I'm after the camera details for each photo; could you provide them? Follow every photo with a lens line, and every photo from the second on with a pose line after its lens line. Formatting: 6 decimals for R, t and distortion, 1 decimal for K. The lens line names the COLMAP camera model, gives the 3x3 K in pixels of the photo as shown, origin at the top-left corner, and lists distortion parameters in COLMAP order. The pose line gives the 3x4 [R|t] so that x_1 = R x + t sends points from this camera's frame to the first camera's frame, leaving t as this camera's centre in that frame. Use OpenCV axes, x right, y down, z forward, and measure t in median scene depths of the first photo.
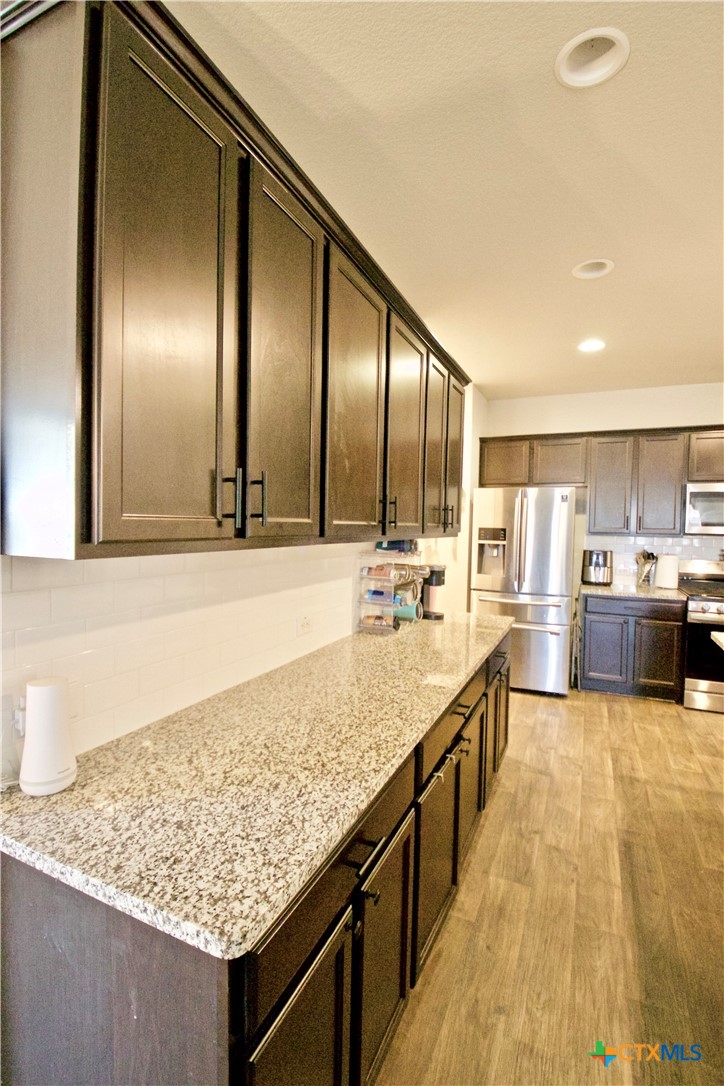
lens RADIAL K [[506.0, 0, 359.1], [0, 506.0, 539.0], [0, 0, 1]] dist [-0.014069, -0.006798]
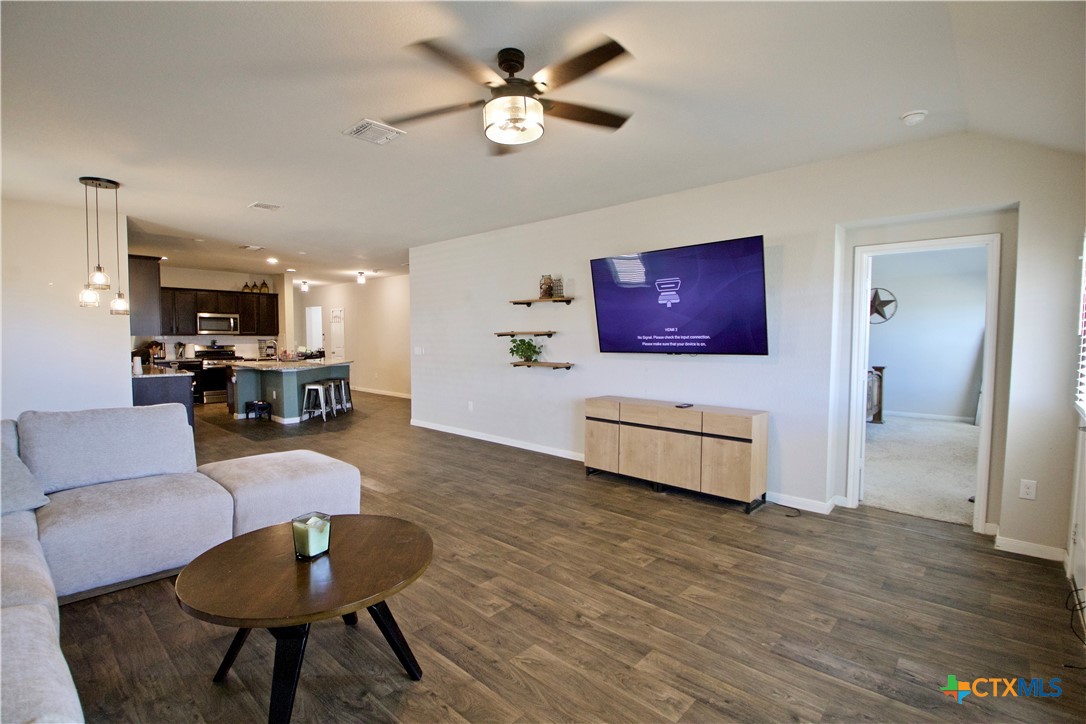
lens RADIAL K [[506.0, 0, 531.4], [0, 506.0, 370.0], [0, 0, 1]] dist [-0.014069, -0.006798]
pose [[0.339072, -0.074928, 0.937772, -1.724391], [0.019759, 0.997171, 0.072530, 0.031519], [-0.940553, -0.006063, 0.339593, -2.109200]]
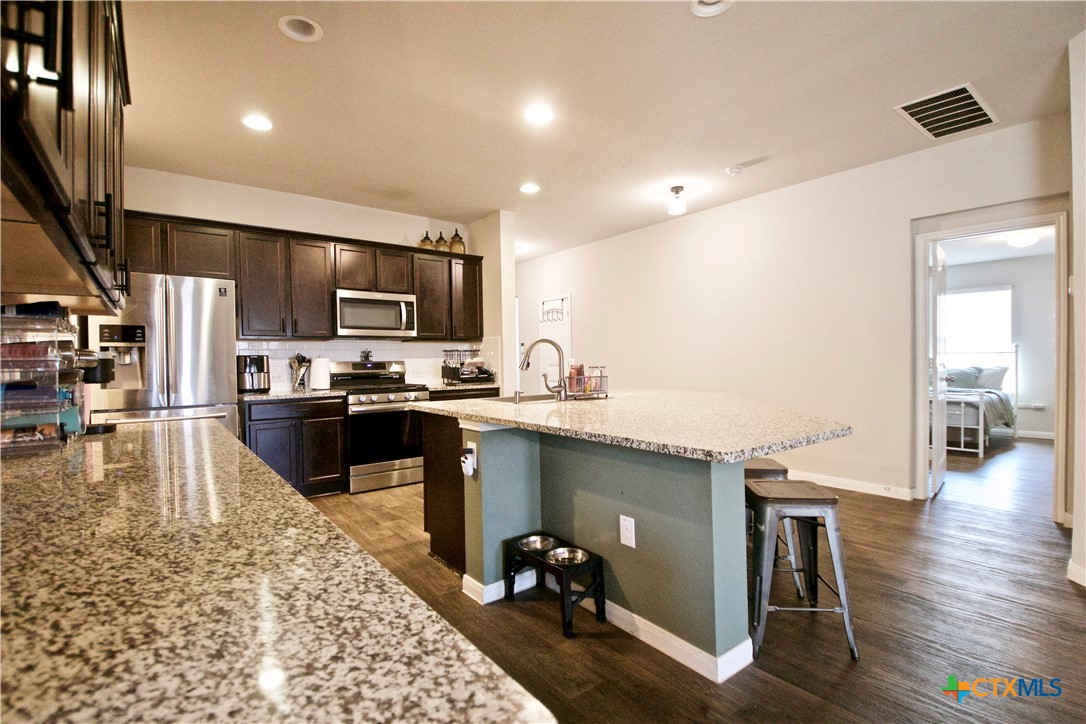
lens RADIAL K [[506.0, 0, 544.2], [0, 506.0, 366.8], [0, 0, 1]] dist [-0.014069, -0.006798]
pose [[0.480593, -0.044448, 0.875816, -0.142935], [0.045329, 0.998639, 0.025808, 0.078578], [-0.875771, 0.027297, 0.481954, 0.147971]]
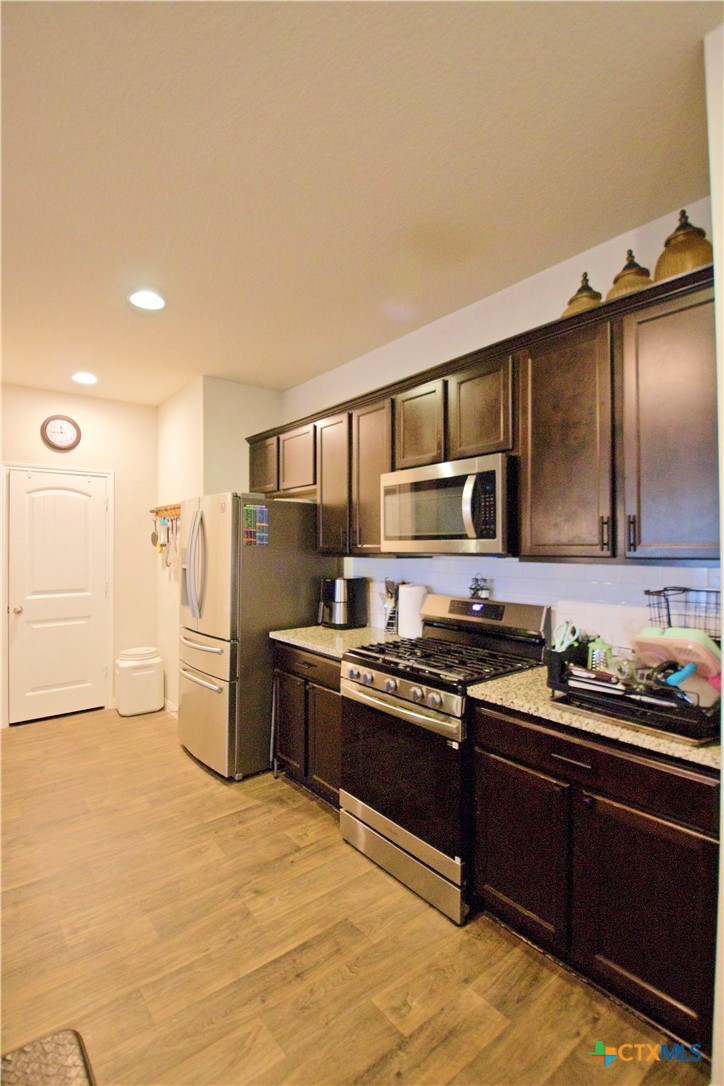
lens RADIAL K [[506.0, 0, 370.8], [0, 506.0, 538.6], [0, 0, 1]] dist [-0.014069, -0.006798]
pose [[0.884960, -0.046026, -0.463387, 1.492566], [0.024271, 0.998310, -0.052805, 0.006108], [0.465034, 0.035484, 0.884581, 0.689916]]
